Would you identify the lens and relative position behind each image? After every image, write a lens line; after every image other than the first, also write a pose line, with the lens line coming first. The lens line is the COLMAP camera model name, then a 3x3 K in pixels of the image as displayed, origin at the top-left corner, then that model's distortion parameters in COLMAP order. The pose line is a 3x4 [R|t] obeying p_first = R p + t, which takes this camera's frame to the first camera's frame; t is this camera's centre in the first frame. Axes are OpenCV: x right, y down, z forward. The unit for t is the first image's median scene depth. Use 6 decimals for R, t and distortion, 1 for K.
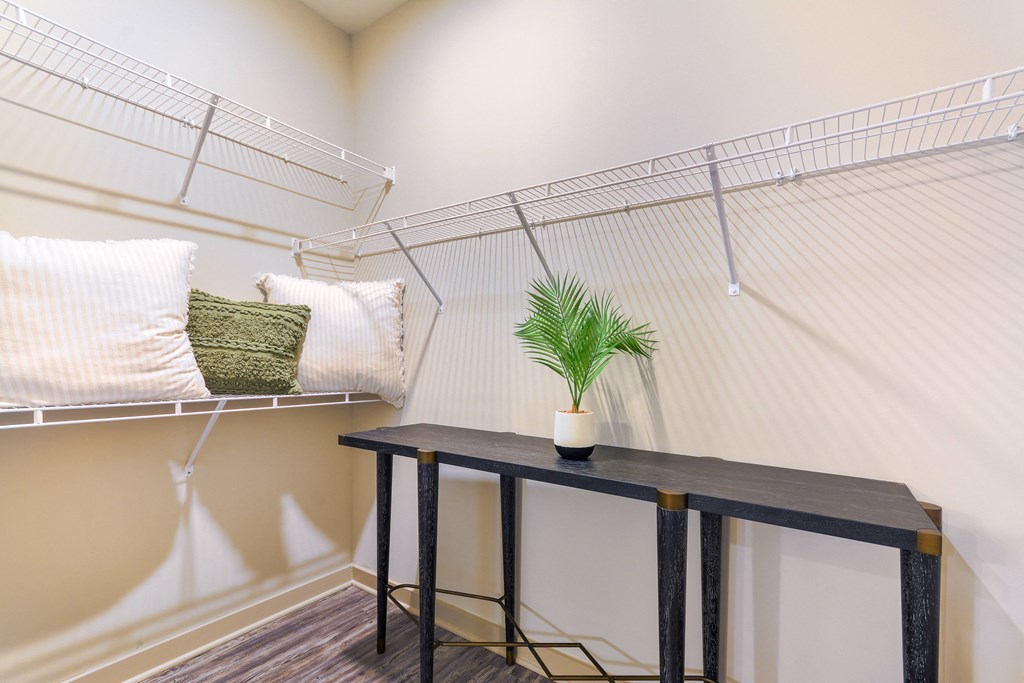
lens RADIAL K [[468.7, 0, 511.4], [0, 468.7, 358.5], [0, 0, 1]] dist [0.000900, 0.000161]
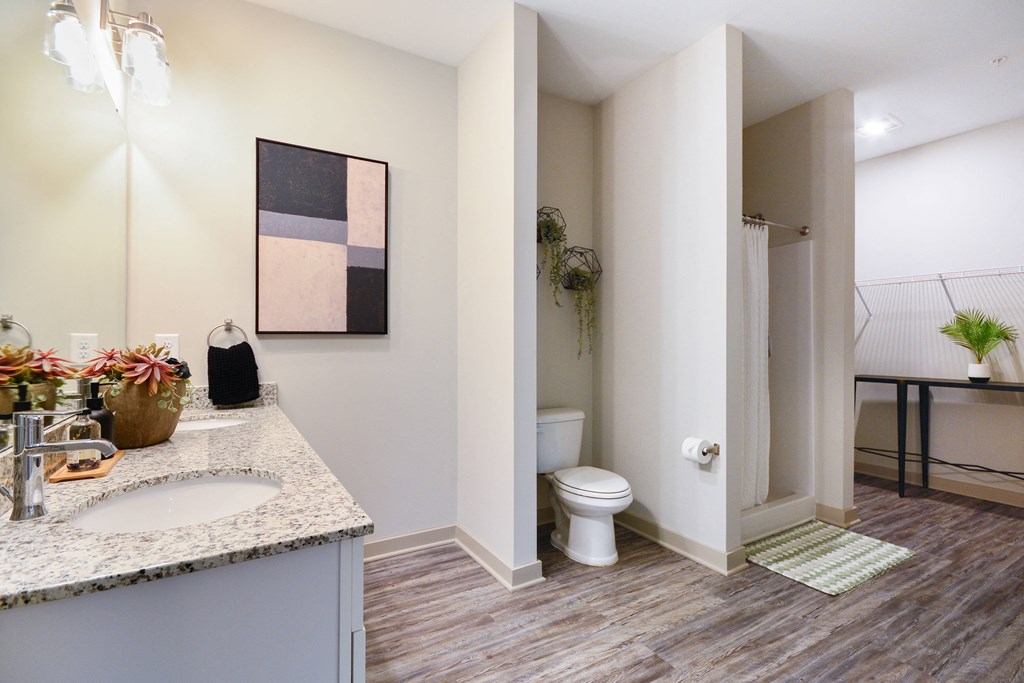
lens RADIAL K [[472.7, 0, 510.0], [0, 472.7, 333.6], [0, 0, 1]] dist [0.003205, 0.000848]
pose [[0.912403, -0.009418, -0.409185, -1.013991], [0.004468, 0.999905, -0.013053, -0.021723], [0.409269, 0.010082, 0.912358, -2.129274]]
